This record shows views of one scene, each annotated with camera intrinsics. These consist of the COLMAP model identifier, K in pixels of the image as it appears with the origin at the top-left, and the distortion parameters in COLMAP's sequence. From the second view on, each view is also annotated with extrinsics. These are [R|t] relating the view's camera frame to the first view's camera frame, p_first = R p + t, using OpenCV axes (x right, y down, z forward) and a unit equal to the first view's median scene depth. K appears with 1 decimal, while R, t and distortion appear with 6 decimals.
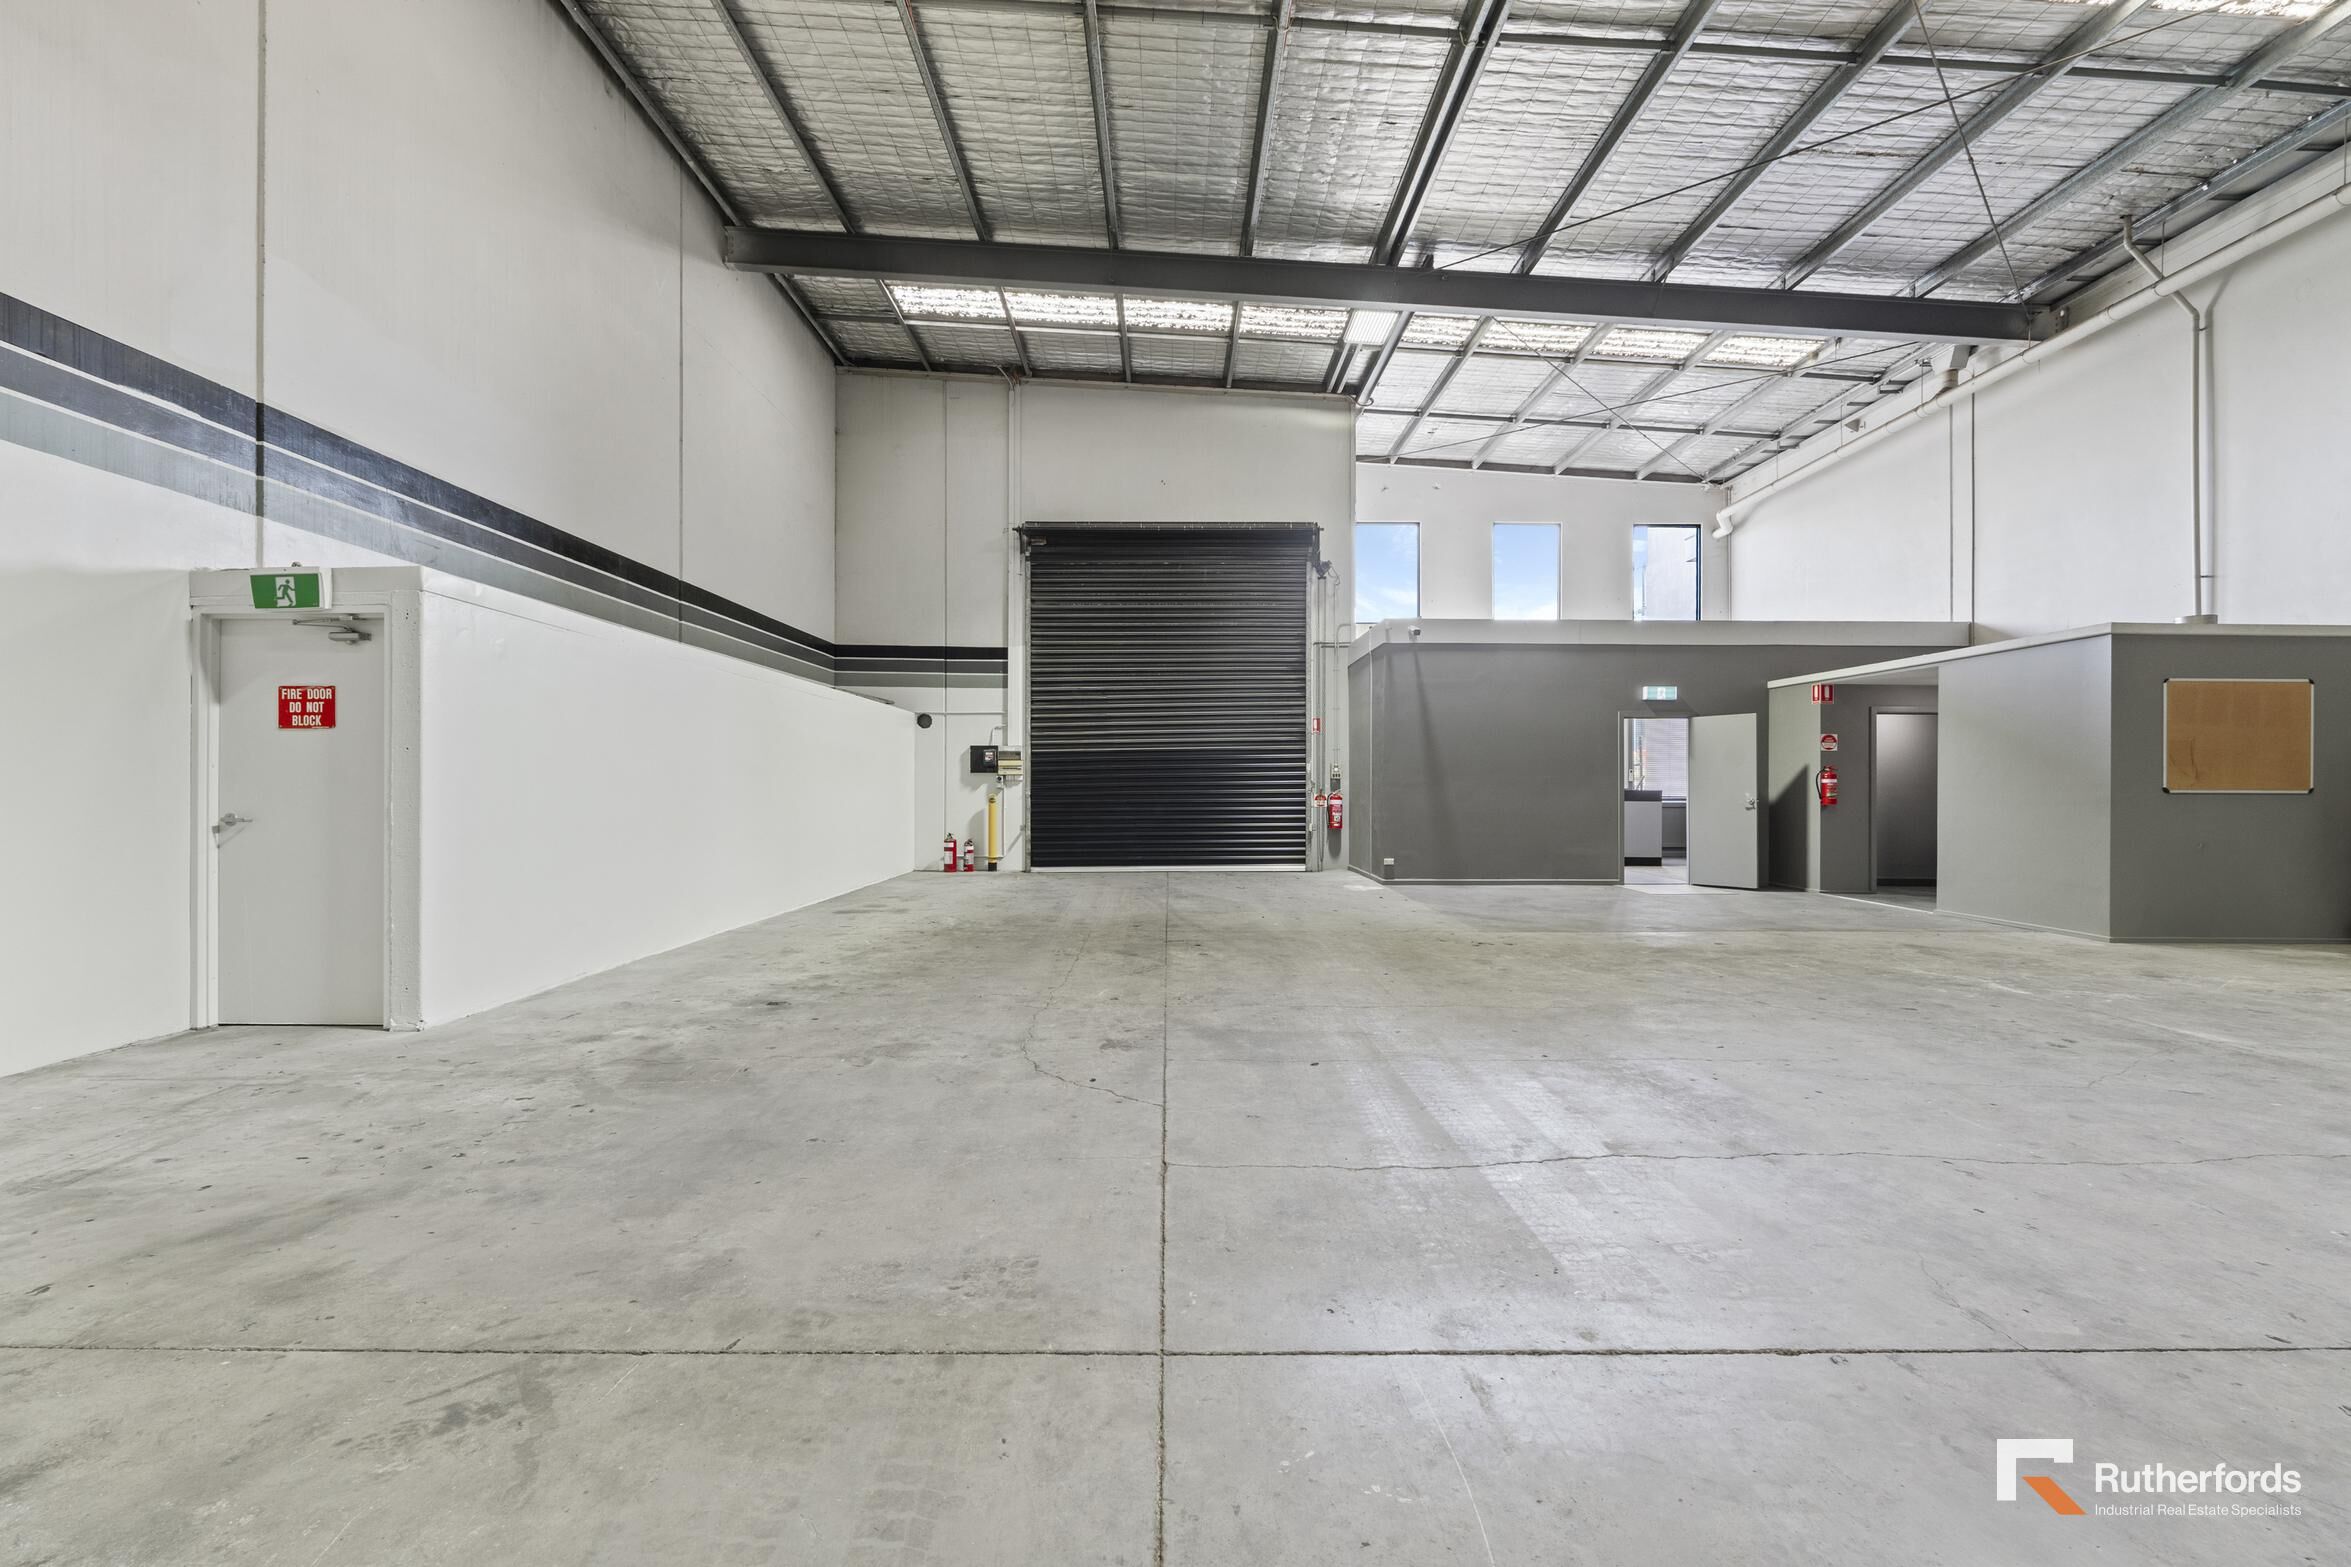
lens RADIAL K [[1047.2, 0, 1168.8], [0, 1047.2, 792.0], [0, 0, 1]] dist [-0.005866, 0.001211]
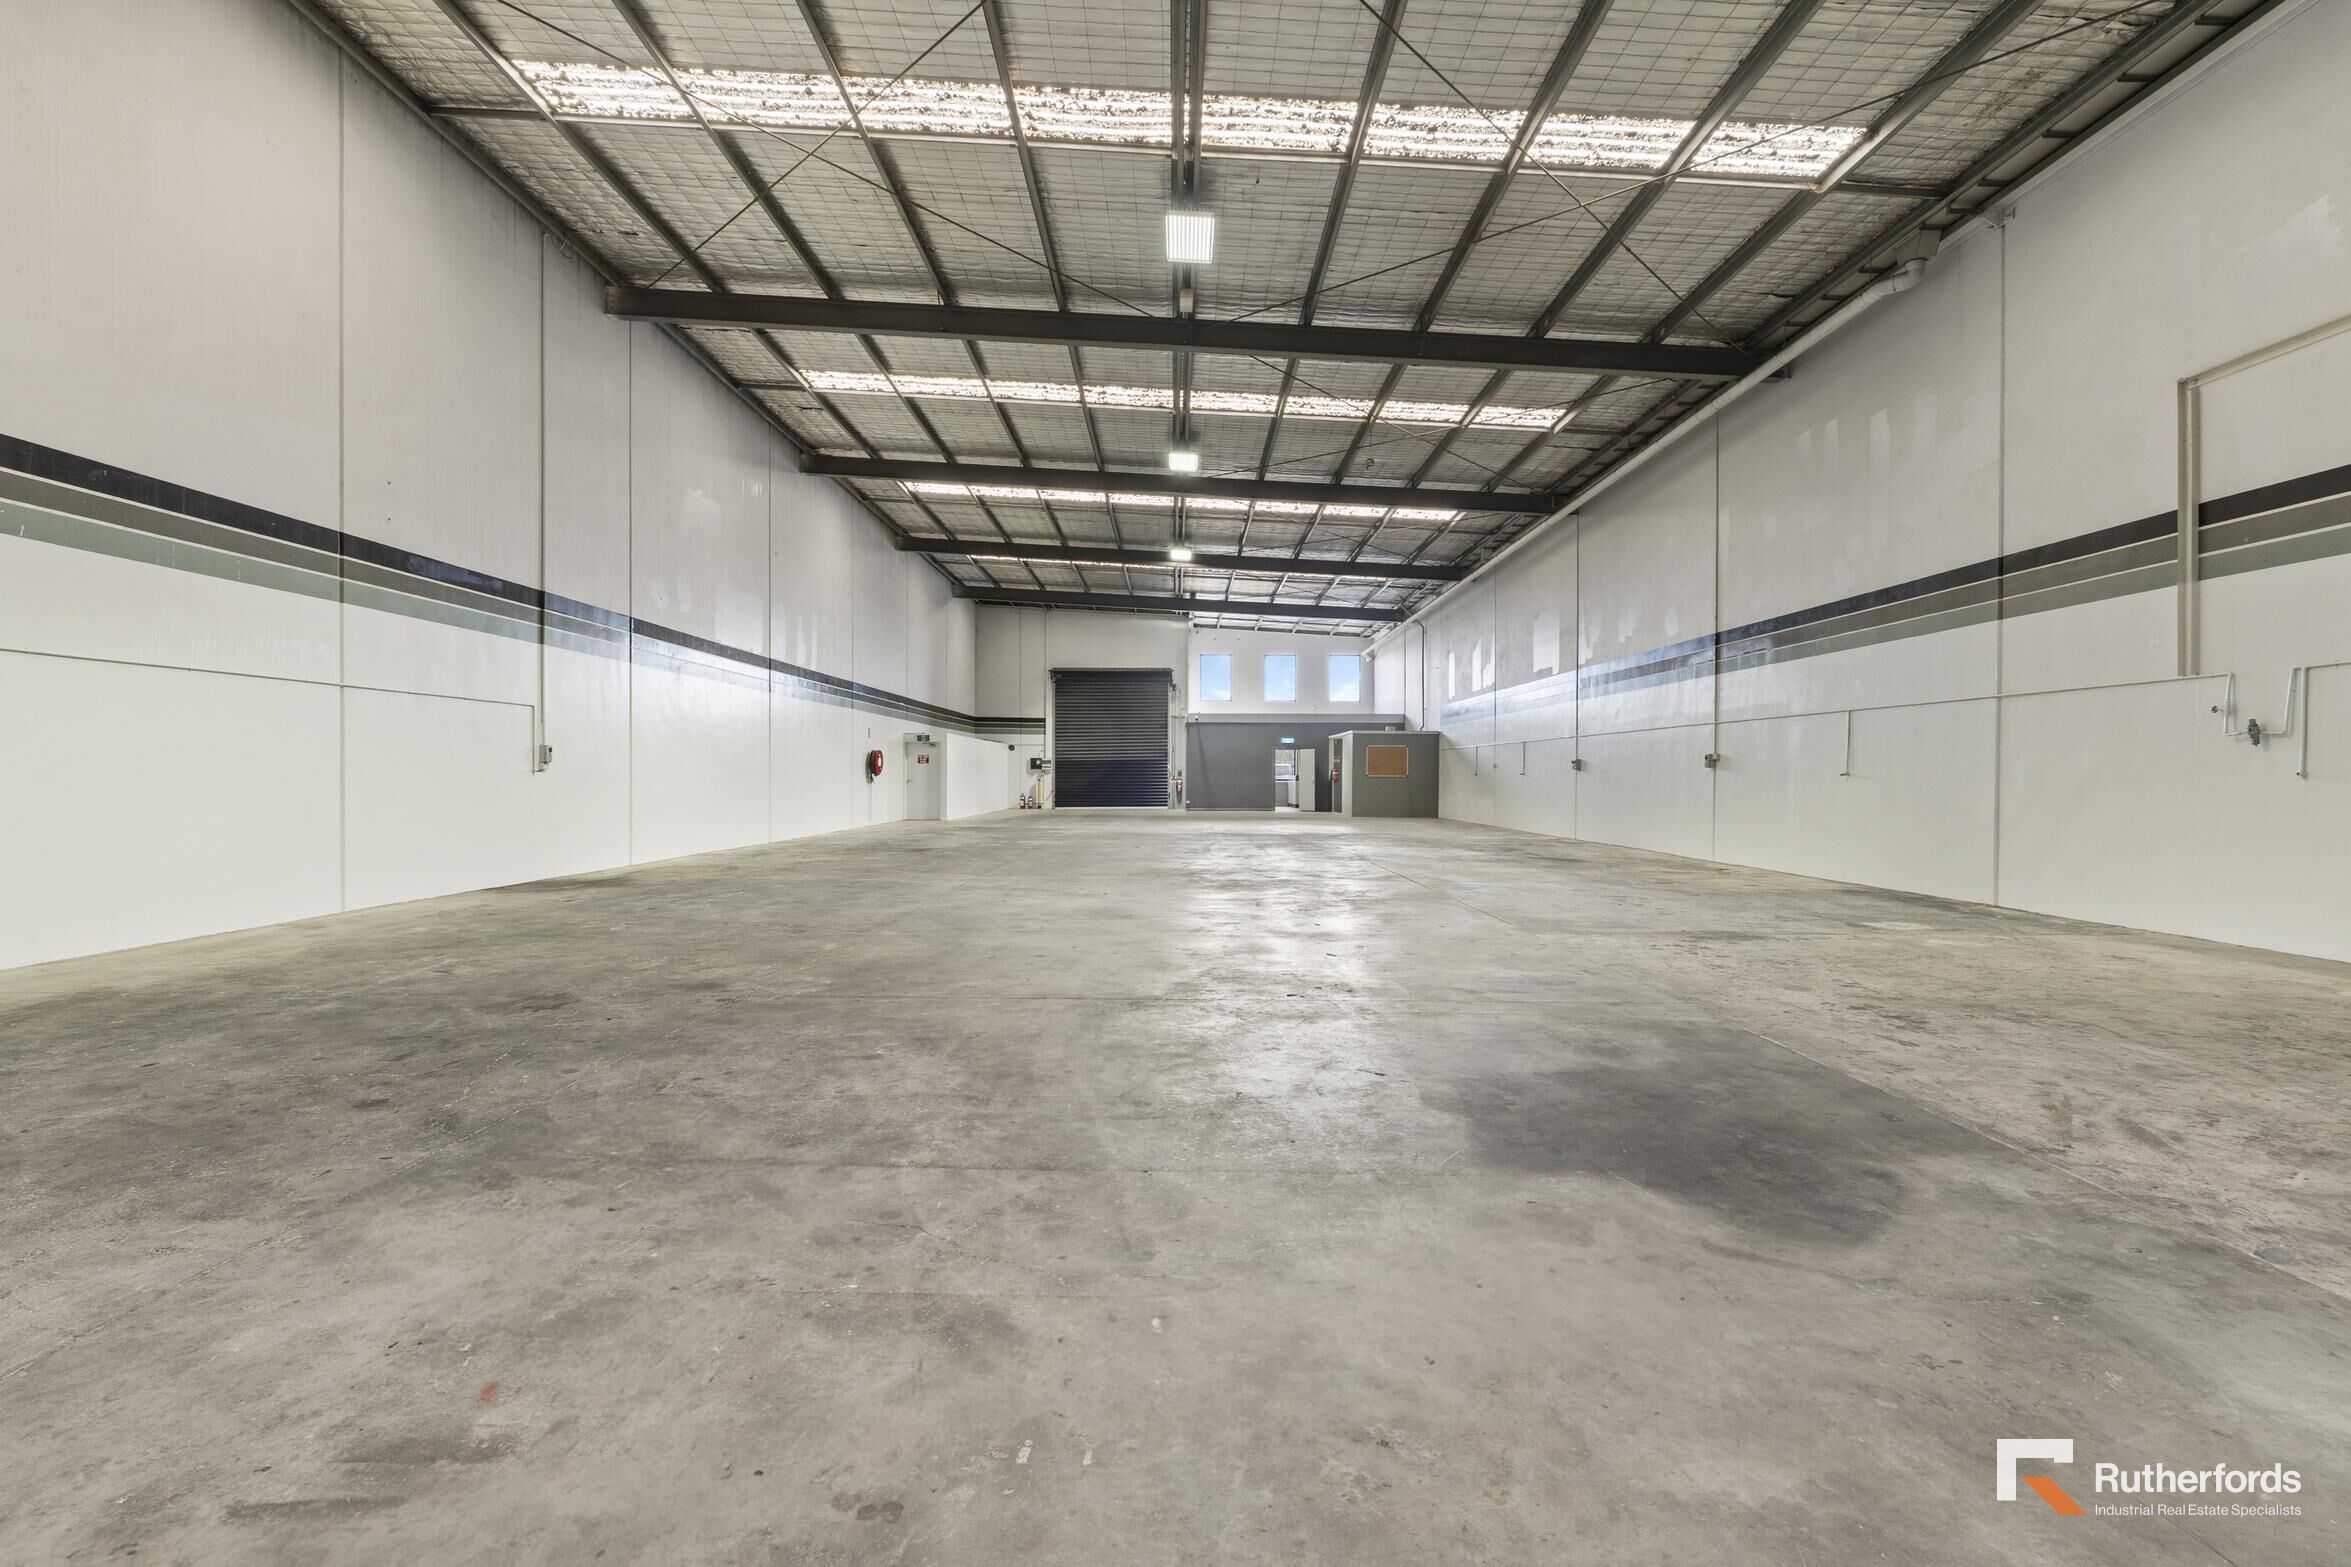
lens RADIAL K [[1047.2, 0, 1178.9], [0, 1047.2, 766.8], [0, 0, 1]] dist [-0.005866, 0.001211]
pose [[0.999948, 0.003971, 0.009395, 0.136063], [-0.003822, 0.999868, -0.015761, 0.013308], [-0.009457, 0.015724, 0.999832, -1.467827]]
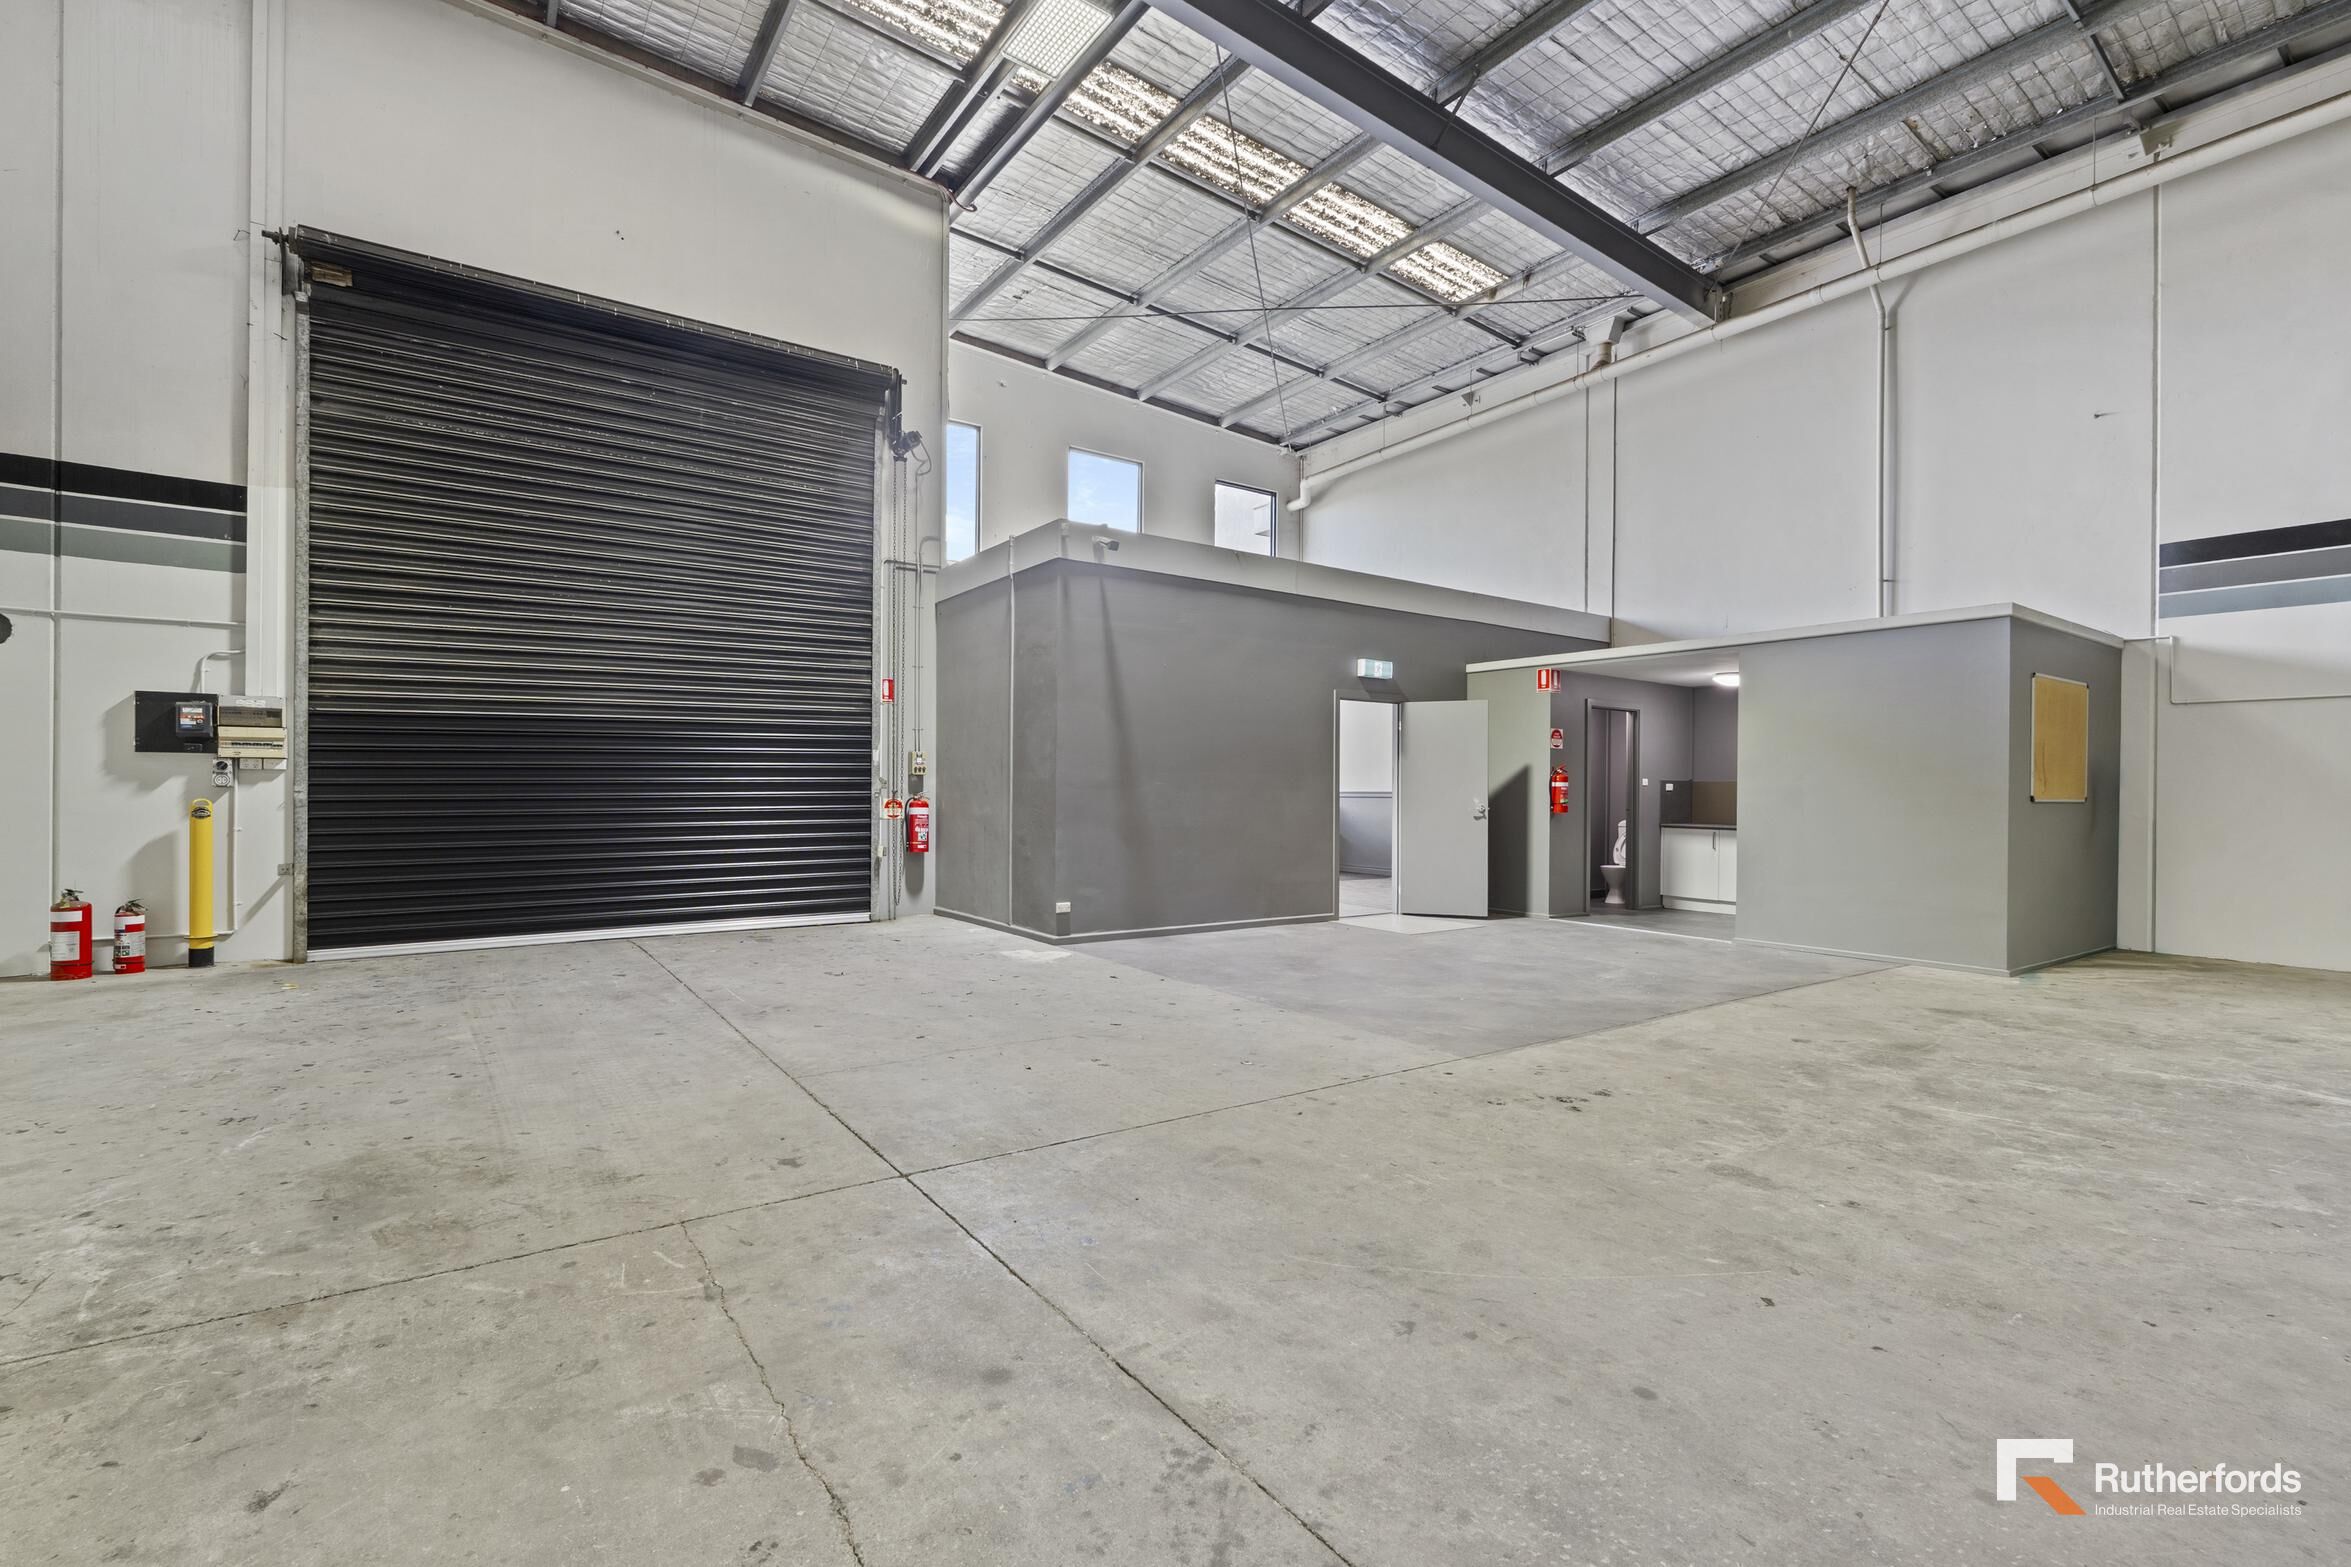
lens RADIAL K [[1047.2, 0, 1174.4], [0, 1047.2, 793.8], [0, 0, 1]] dist [-0.005866, 0.001211]
pose [[0.816876, 0.002024, 0.576810, -0.084466], [-0.003074, 0.999995, 0.000845, -0.002053], [-0.576805, -0.002463, 0.816878, 0.383589]]
